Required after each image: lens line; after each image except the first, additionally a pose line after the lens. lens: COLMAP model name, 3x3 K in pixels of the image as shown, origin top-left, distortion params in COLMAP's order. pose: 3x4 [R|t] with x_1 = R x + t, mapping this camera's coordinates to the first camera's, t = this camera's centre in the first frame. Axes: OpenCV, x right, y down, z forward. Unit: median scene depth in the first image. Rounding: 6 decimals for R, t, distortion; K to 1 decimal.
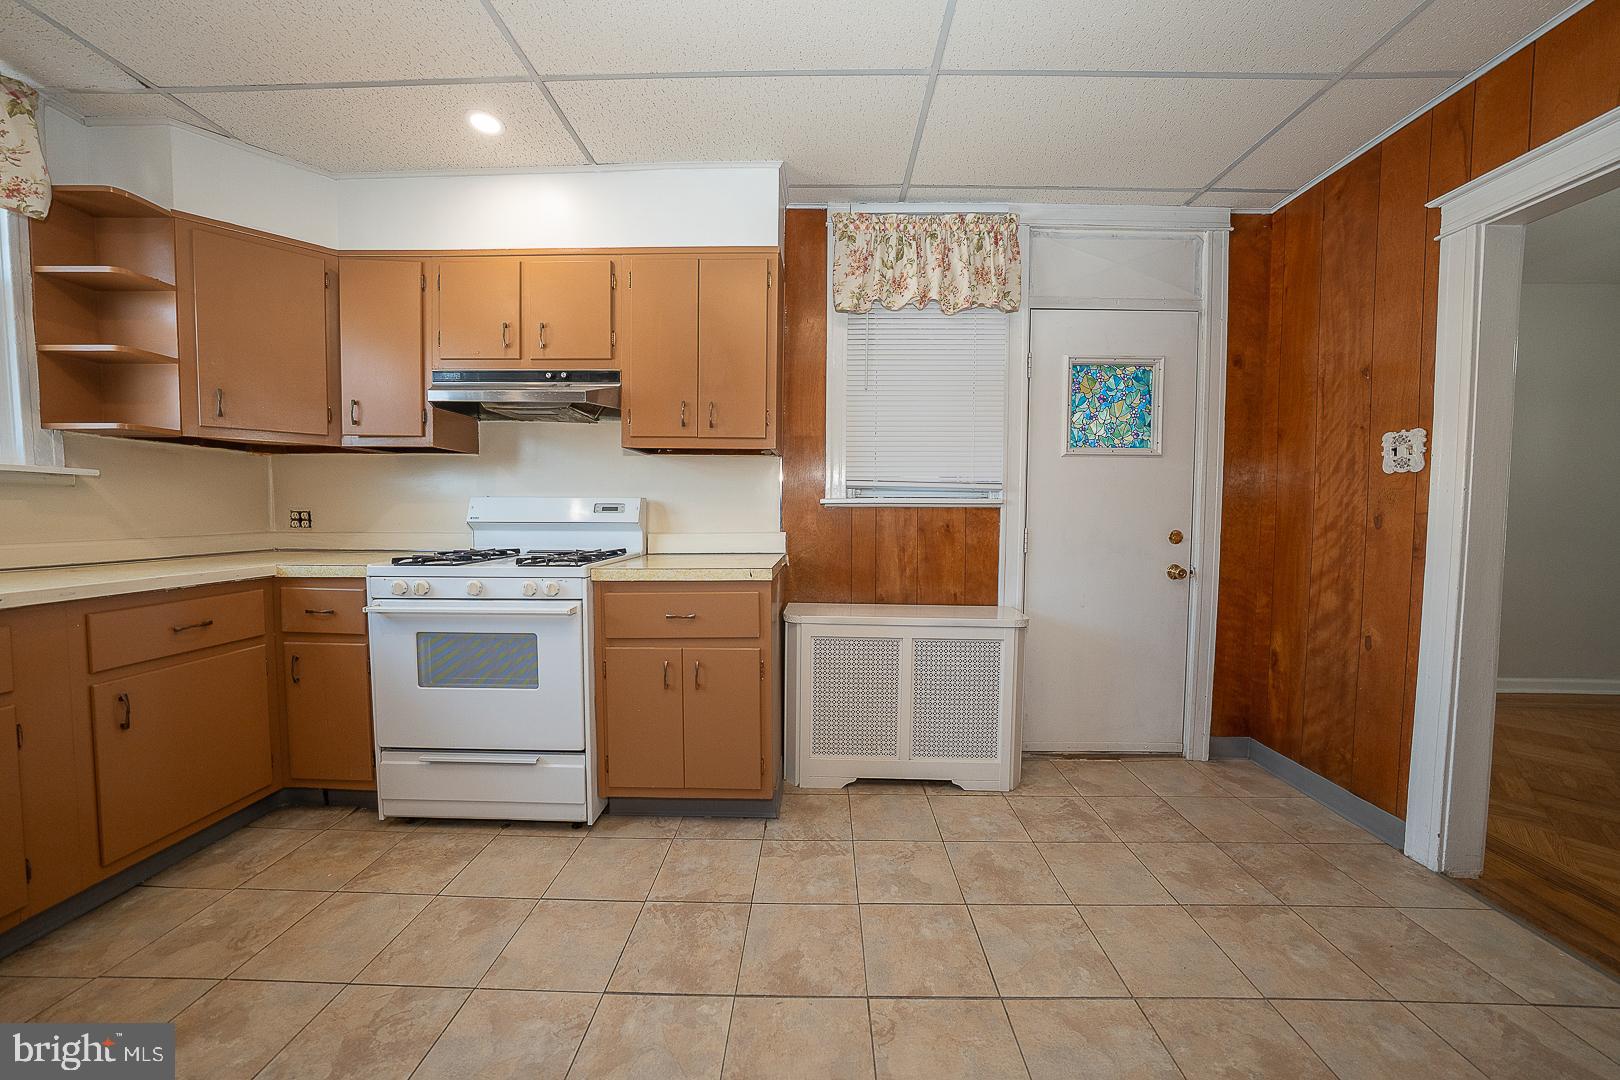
lens RADIAL K [[558.8, 0, 812.8], [0, 558.8, 535.6], [0, 0, 1]] dist [-0.026495, 0.005910]
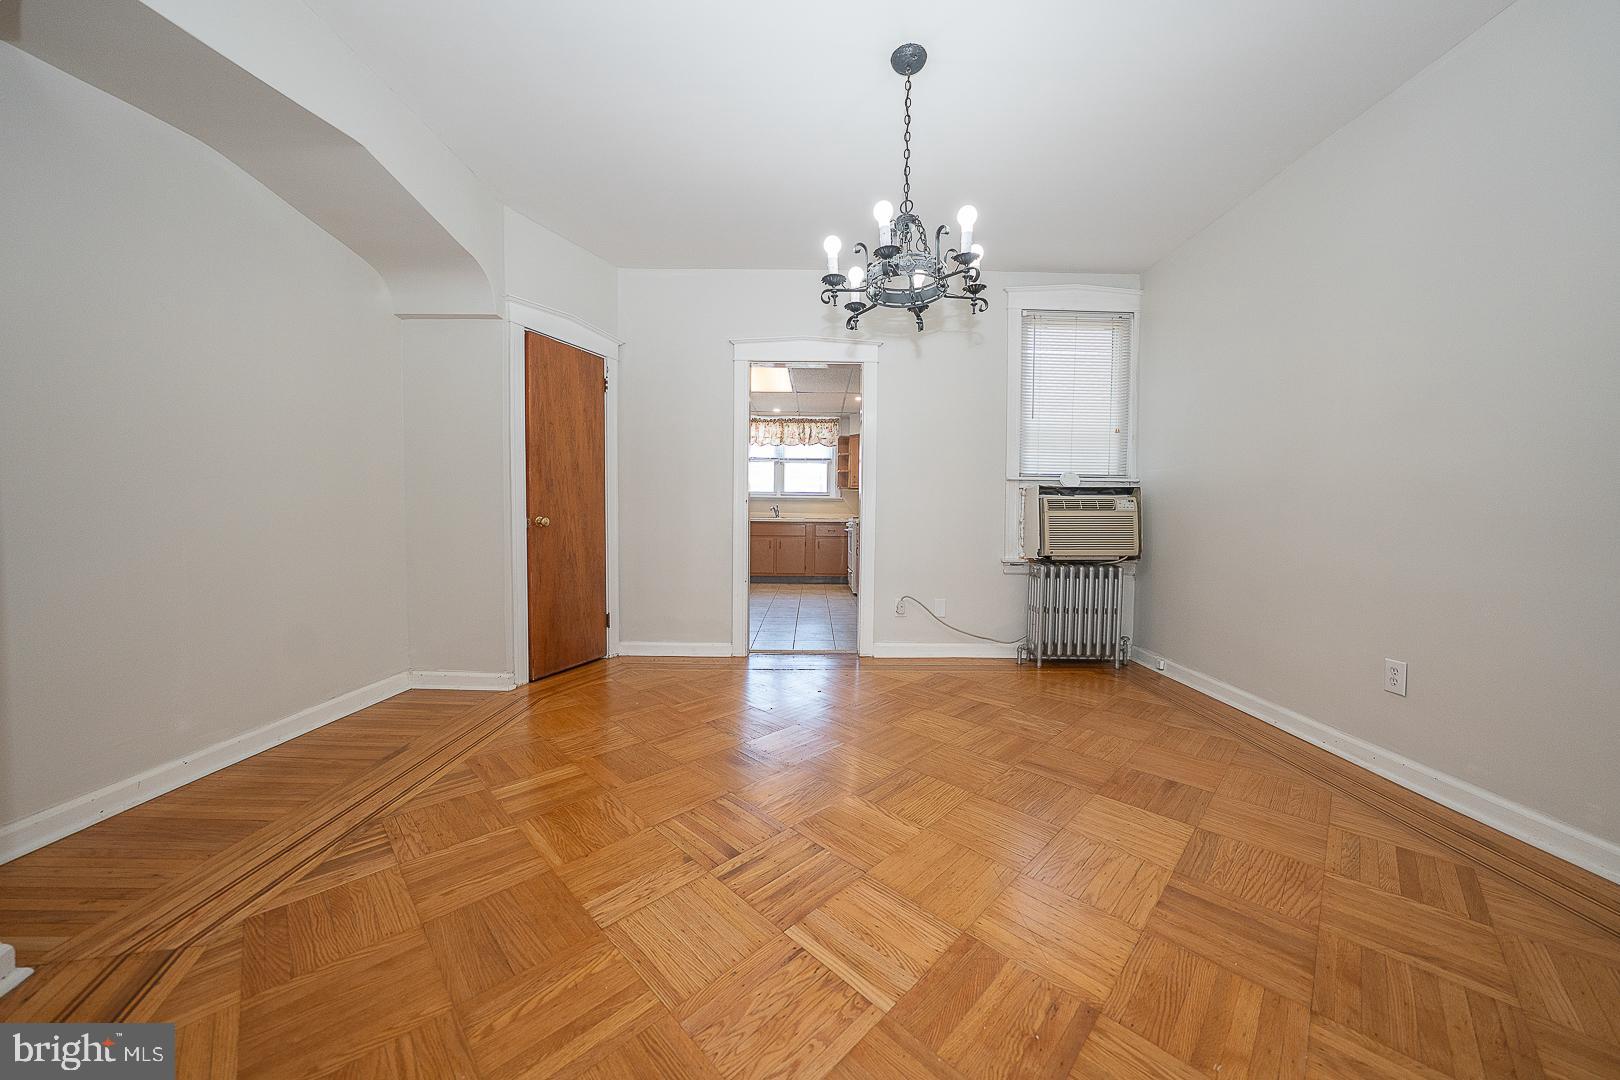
lens RADIAL K [[558.8, 0, 812.8], [0, 558.8, 535.6], [0, 0, 1]] dist [-0.026495, 0.005910]
pose [[0.017980, 0.030242, -0.999381, 3.256497], [-0.054810, 0.998069, 0.029216, 0.070164], [0.998335, 0.054251, 0.019603, 0.691953]]
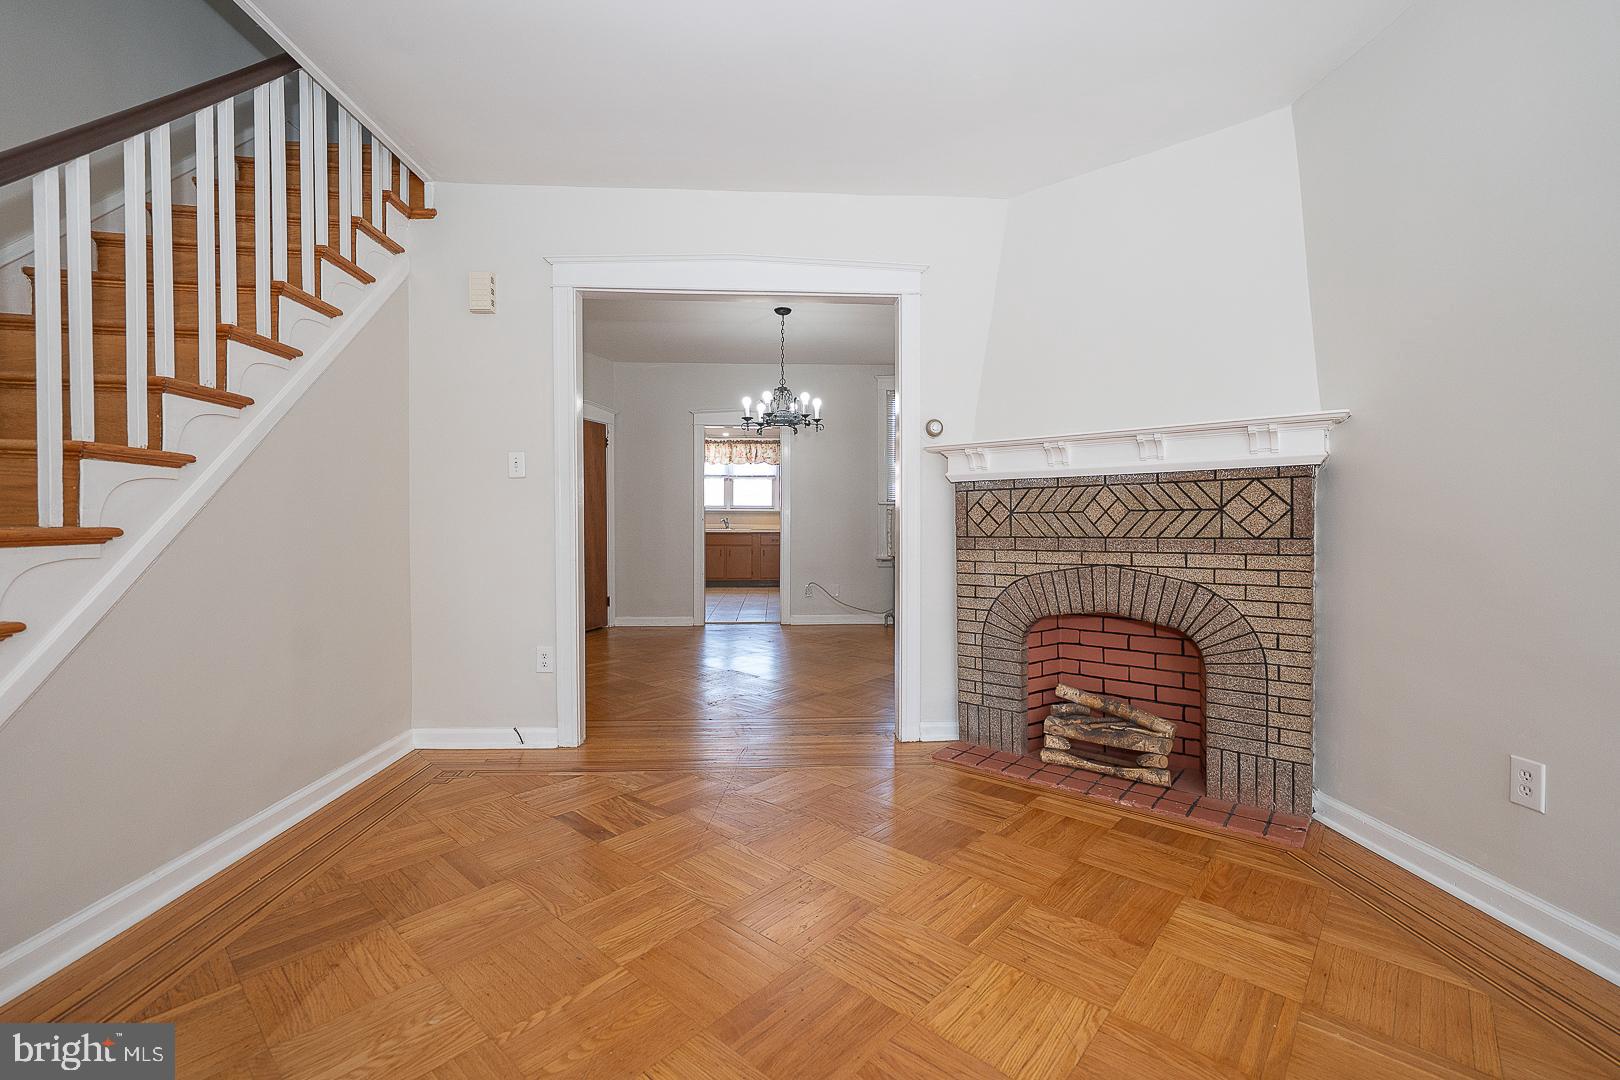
lens RADIAL K [[687.1, 0, 813.3], [0, 687.1, 535.6], [0, 0, 1]] dist [0.000508, 0.000298]
pose [[0.072261, 0.012478, -0.997308, 4.992464], [-0.046016, 0.998899, 0.009164, 0.041760], [0.996324, 0.045230, 0.072756, 0.813117]]
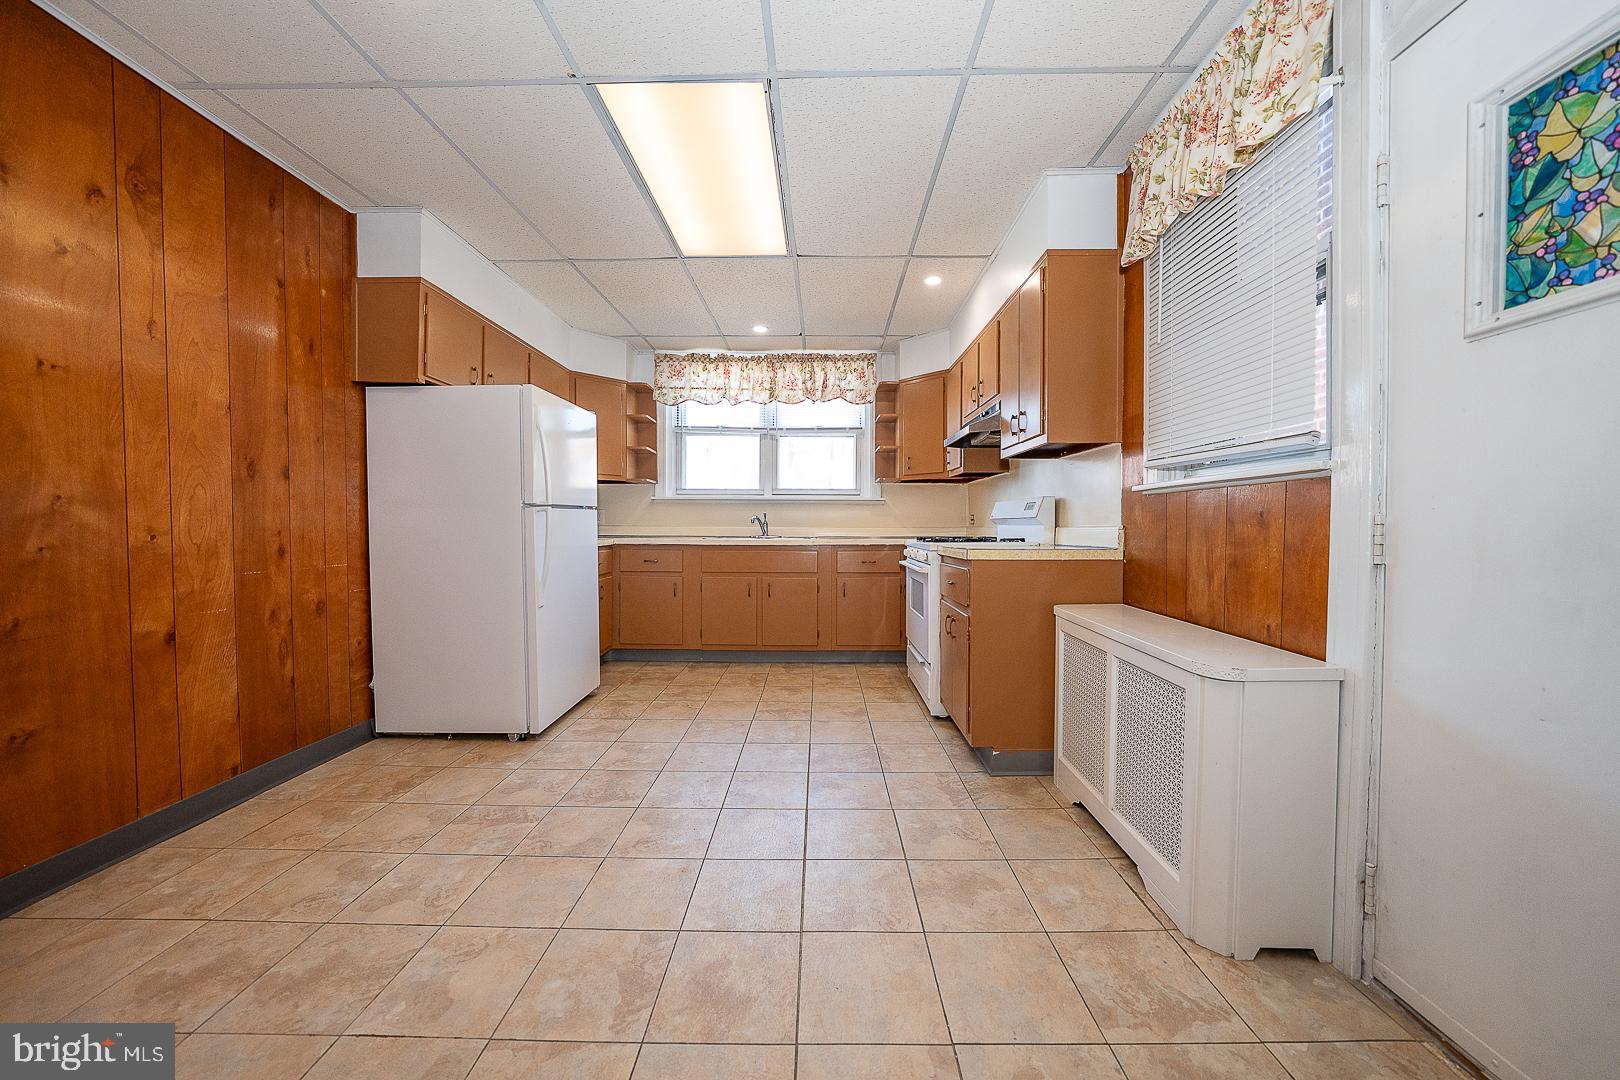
lens RADIAL K [[558.8, 0, 812.8], [0, 558.8, 535.6], [0, 0, 1]] dist [-0.026495, 0.005910]
pose [[0.002354, 0.014769, -0.999888, 1.165724], [-0.042375, 0.998994, 0.014657, 0.026324], [0.999099, 0.042336, 0.002978, 0.685052]]
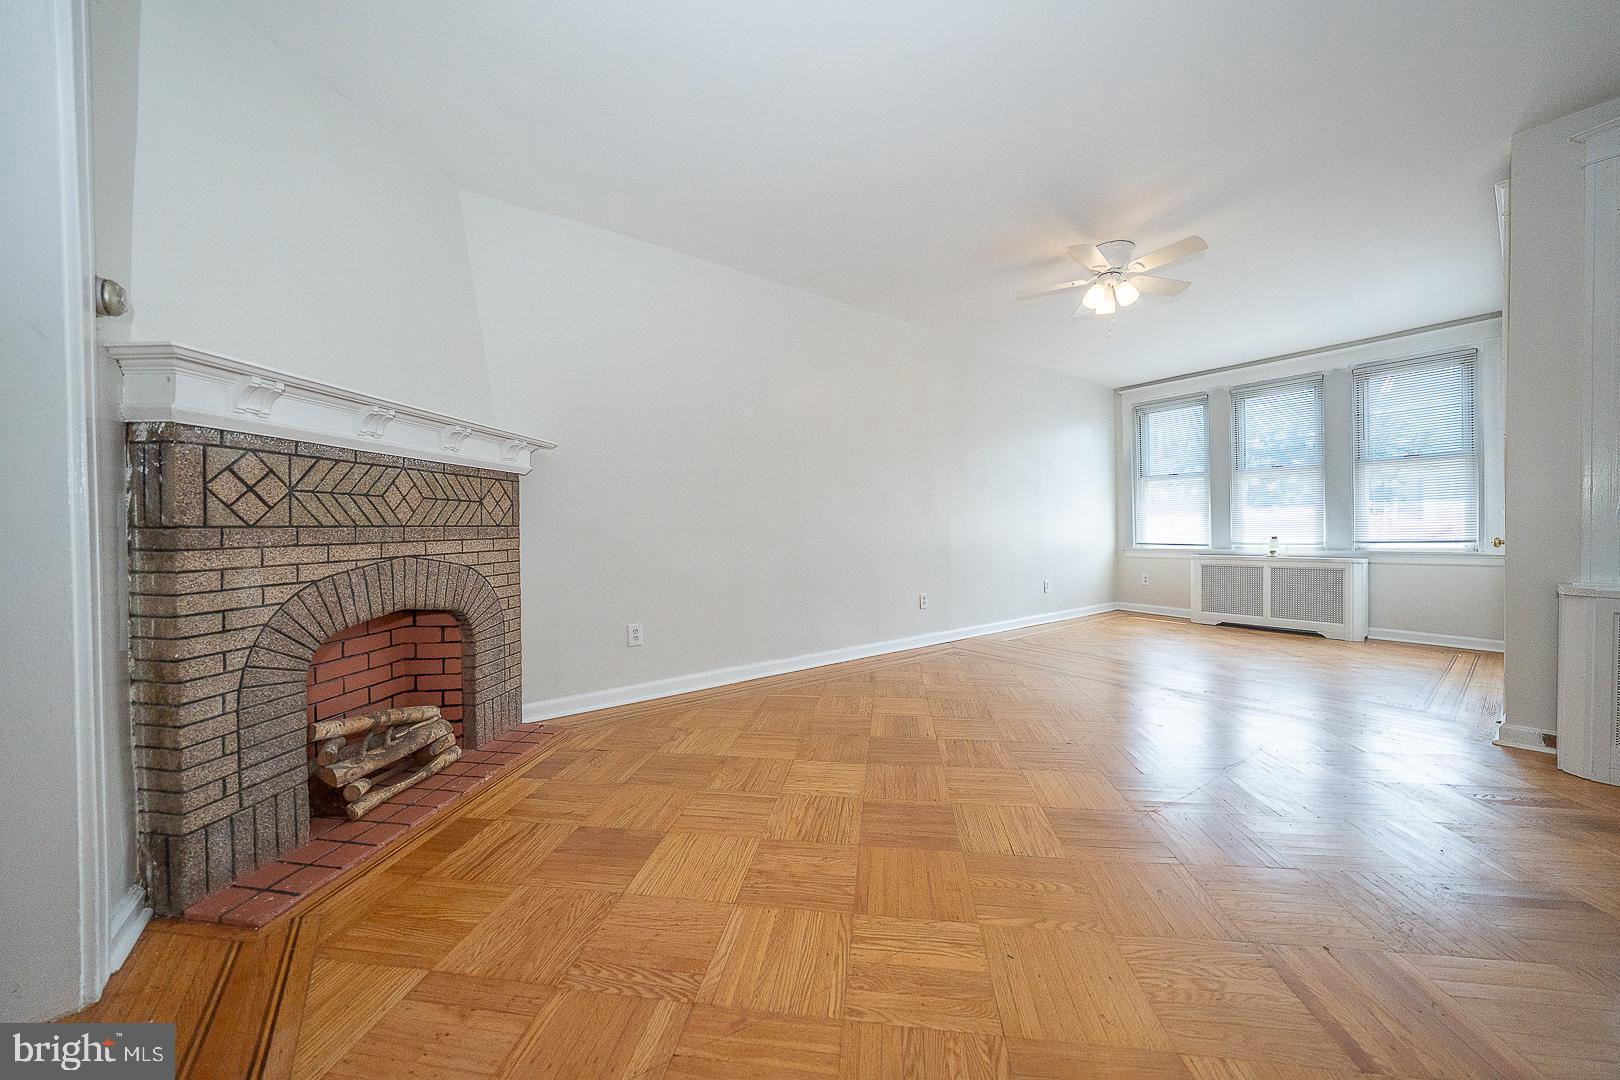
lens RADIAL K [[558.8, 0, 812.8], [0, 558.8, 535.6], [0, 0, 1]] dist [-0.026495, 0.005910]
pose [[0.789163, -0.018769, 0.613897, 3.444660], [0.041902, 0.998849, -0.023326, 0.111238], [-0.612753, 0.044132, 0.789041, 0.175506]]
